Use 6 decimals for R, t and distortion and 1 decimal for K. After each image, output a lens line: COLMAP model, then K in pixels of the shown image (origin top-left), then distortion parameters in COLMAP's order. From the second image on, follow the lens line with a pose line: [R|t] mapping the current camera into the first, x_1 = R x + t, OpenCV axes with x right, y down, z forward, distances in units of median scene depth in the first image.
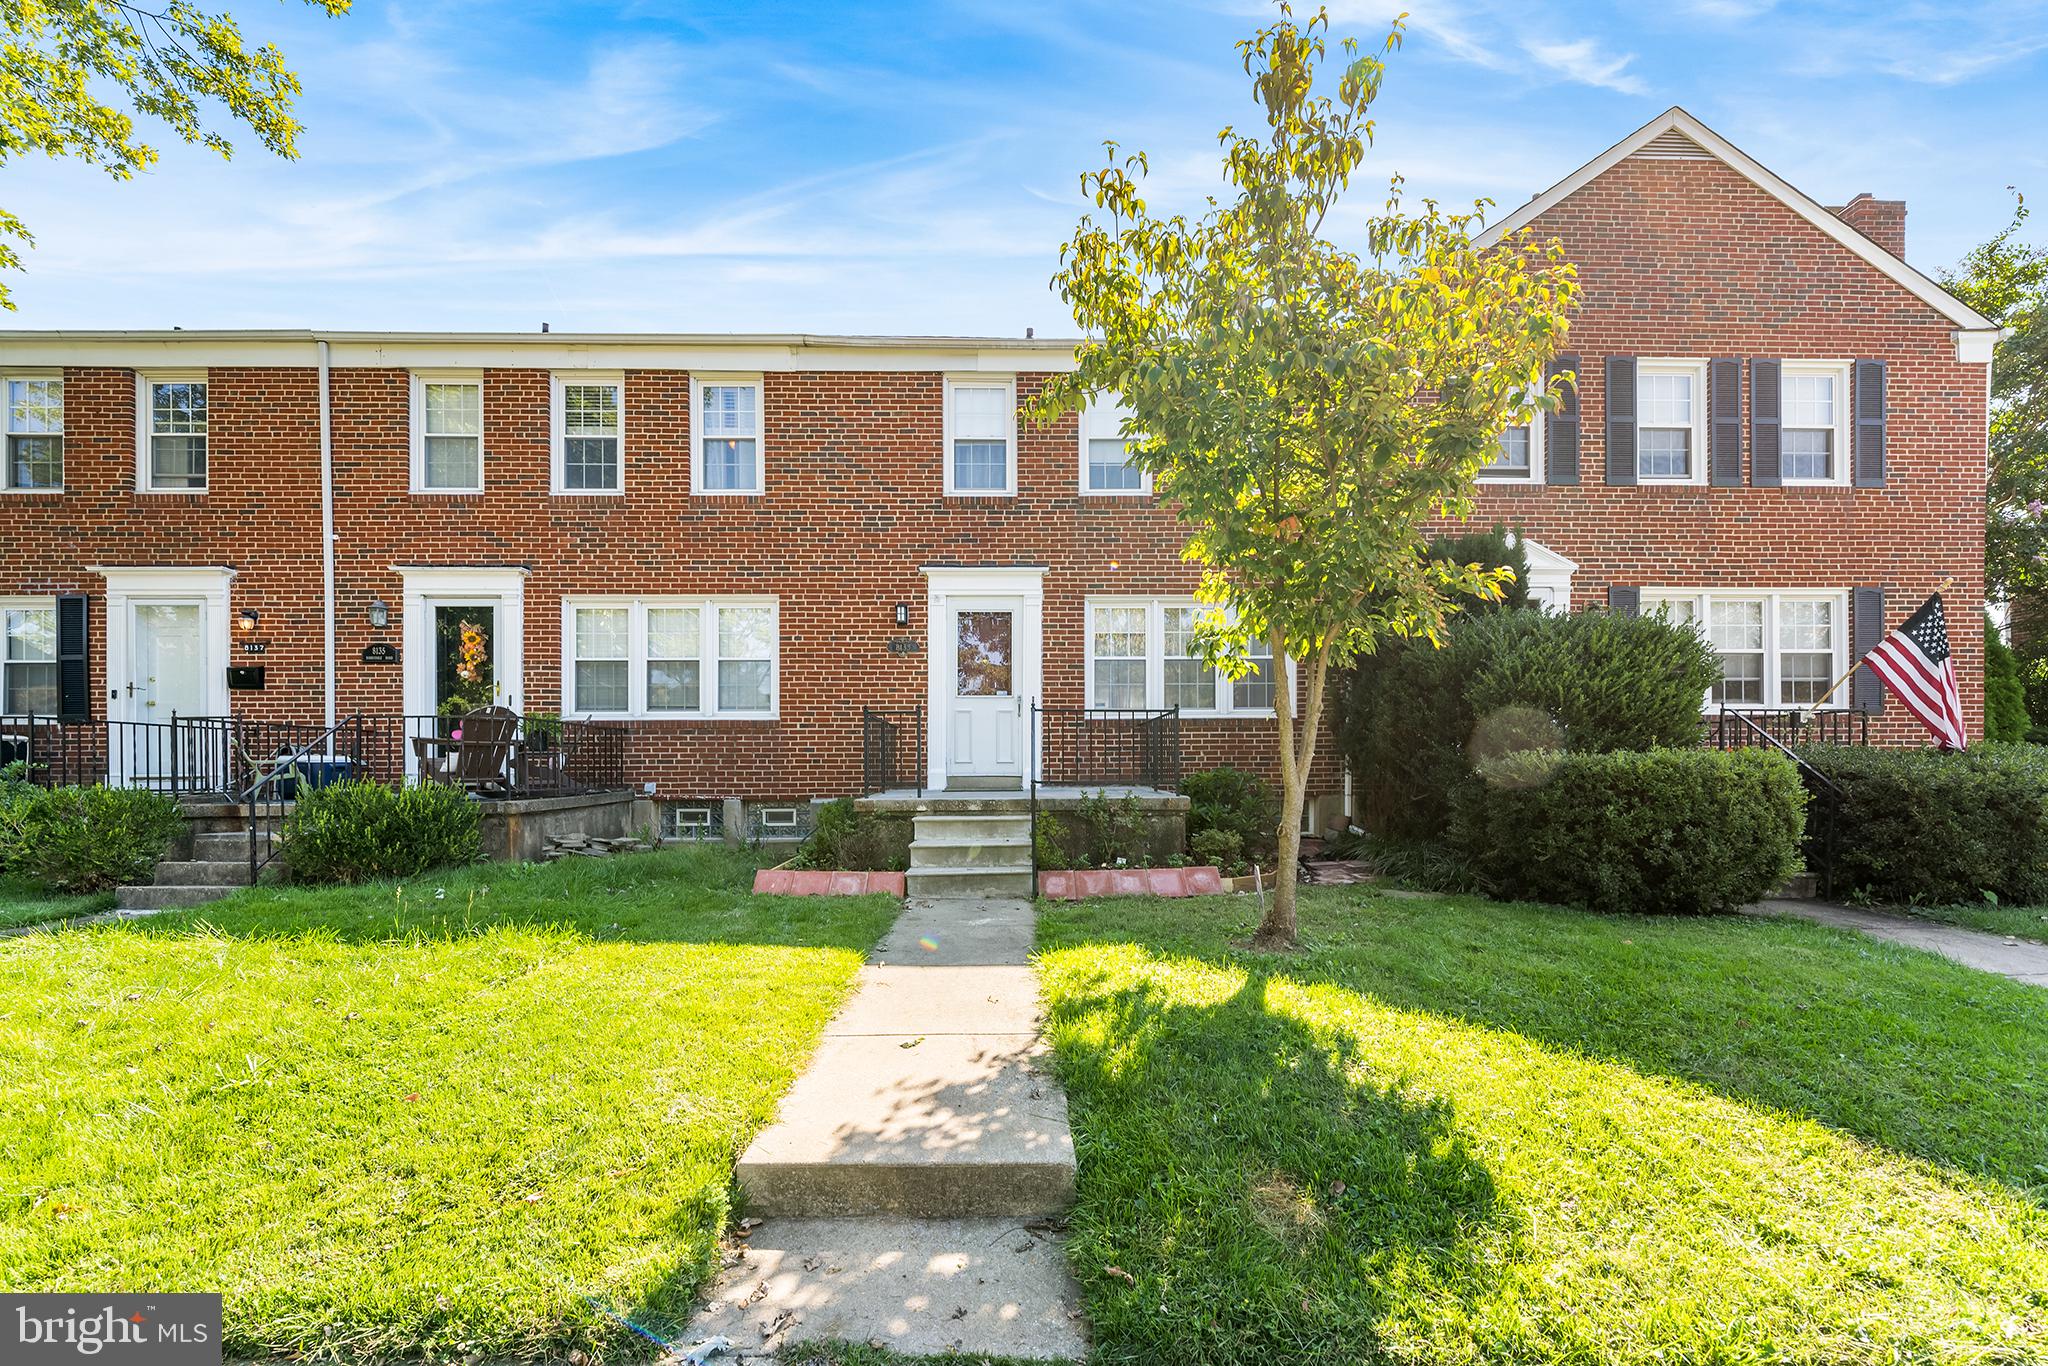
lens RADIAL K [[855.2, 0, 1037.6], [0, 855.2, 768.5], [0, 0, 1]] dist [-0.000422, -0.001045]
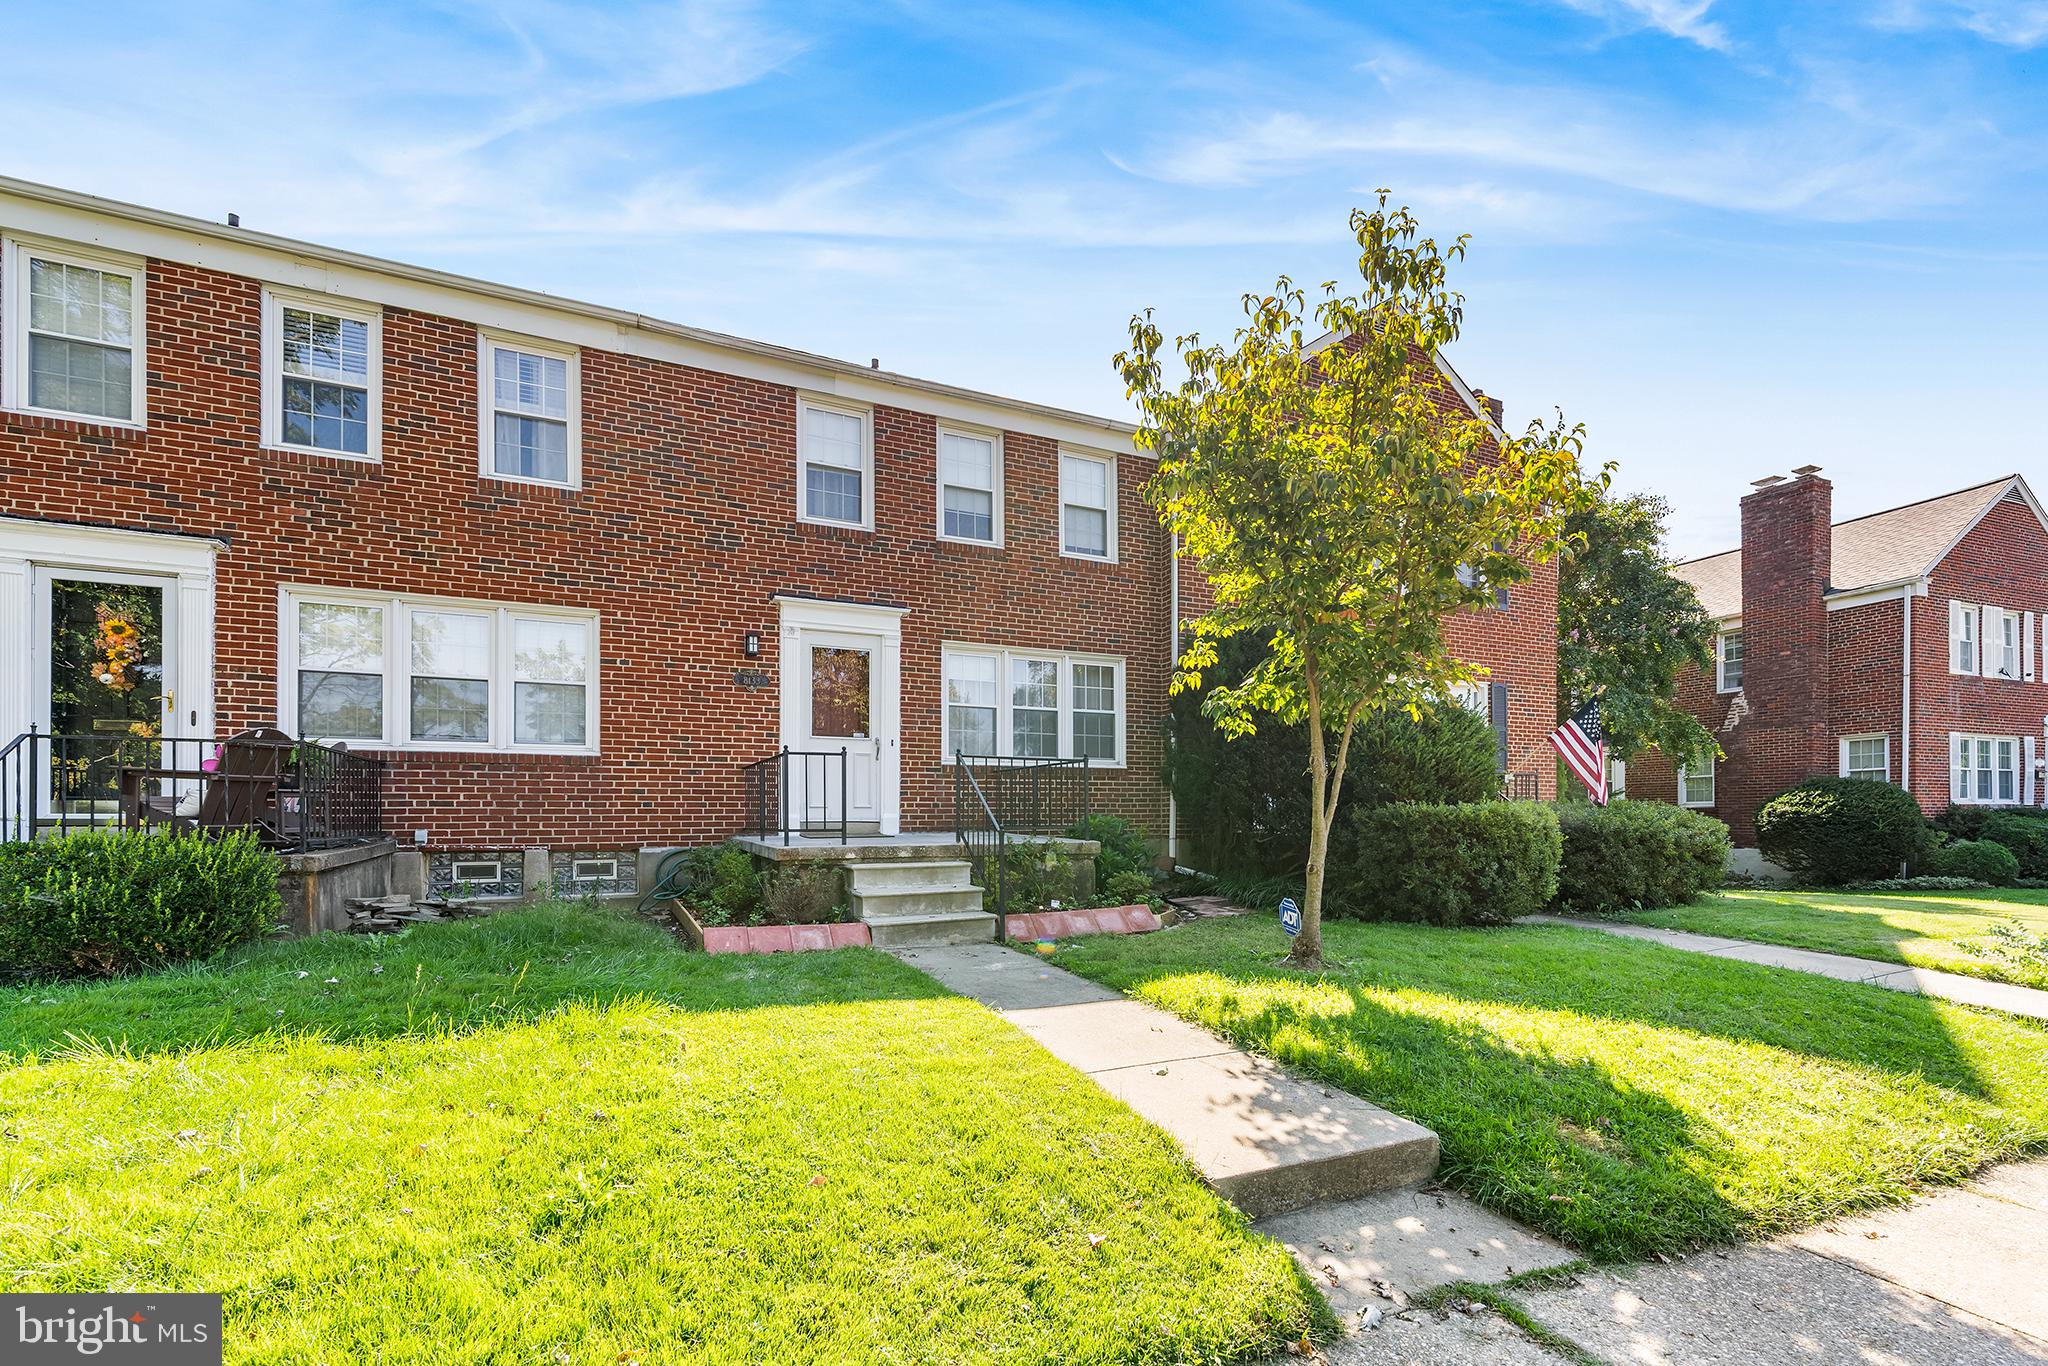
lens RADIAL K [[855.2, 0, 1106.5], [0, 855.2, 810.3], [0, 0, 1]] dist [-0.000422, -0.001045]
pose [[0.913689, 0.005870, 0.406372, -0.199126], [-0.004113, 0.999978, -0.005198, -0.000124], [-0.406393, 0.003078, 0.913693, 0.013491]]
